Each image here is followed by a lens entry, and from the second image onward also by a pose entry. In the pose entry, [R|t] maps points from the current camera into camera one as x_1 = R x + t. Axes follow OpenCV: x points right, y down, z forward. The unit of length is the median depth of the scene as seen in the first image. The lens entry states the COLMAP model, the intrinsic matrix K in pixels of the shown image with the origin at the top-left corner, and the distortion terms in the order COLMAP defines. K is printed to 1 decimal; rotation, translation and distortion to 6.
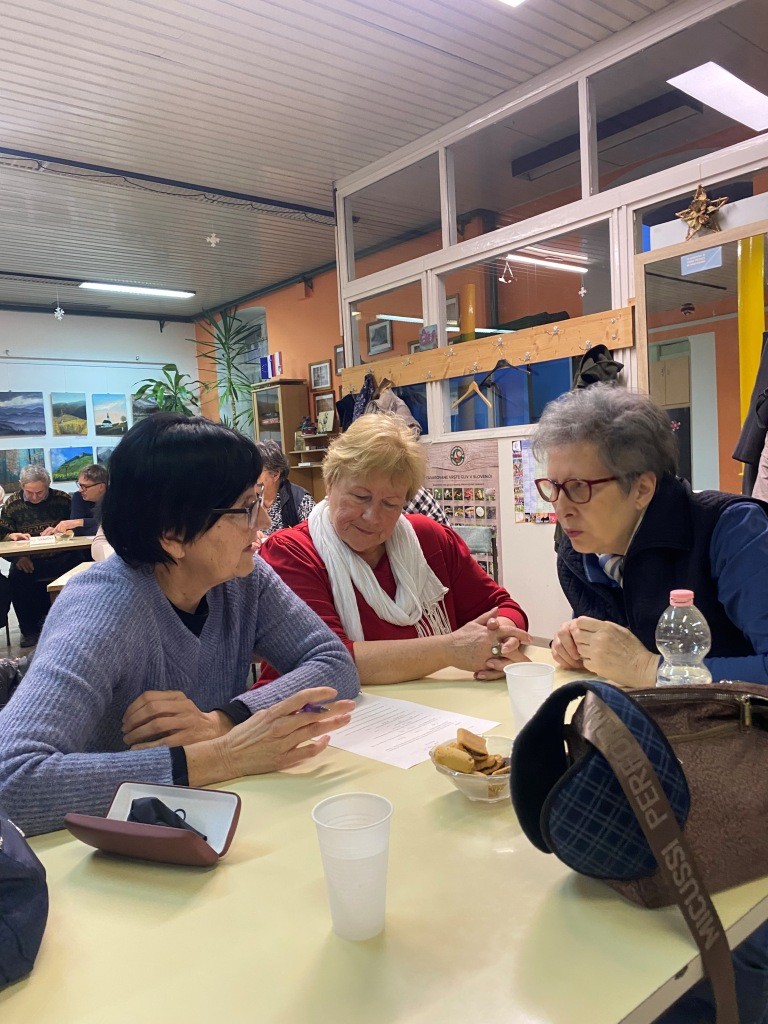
lens RADIAL K [[774.5, 0, 375.6], [0, 774.5, 508.9], [0, 0, 1]] dist [0.169343, -0.423831]
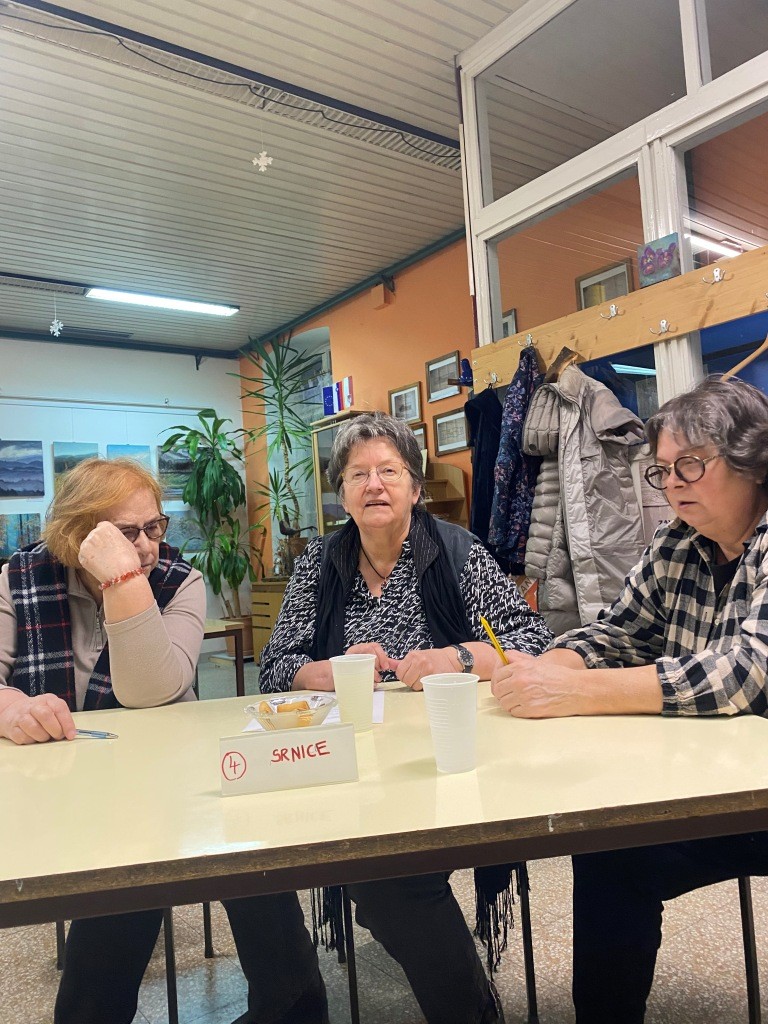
lens RADIAL K [[779.5, 0, 382.2], [0, 779.5, 505.0], [0, 0, 1]] dist [0.093165, -0.196095]
pose [[0.998659, -0.012760, -0.050166, -0.054013], [0.007042, 0.993621, -0.112549, 0.003285], [0.051282, 0.112045, 0.992379, 0.267815]]
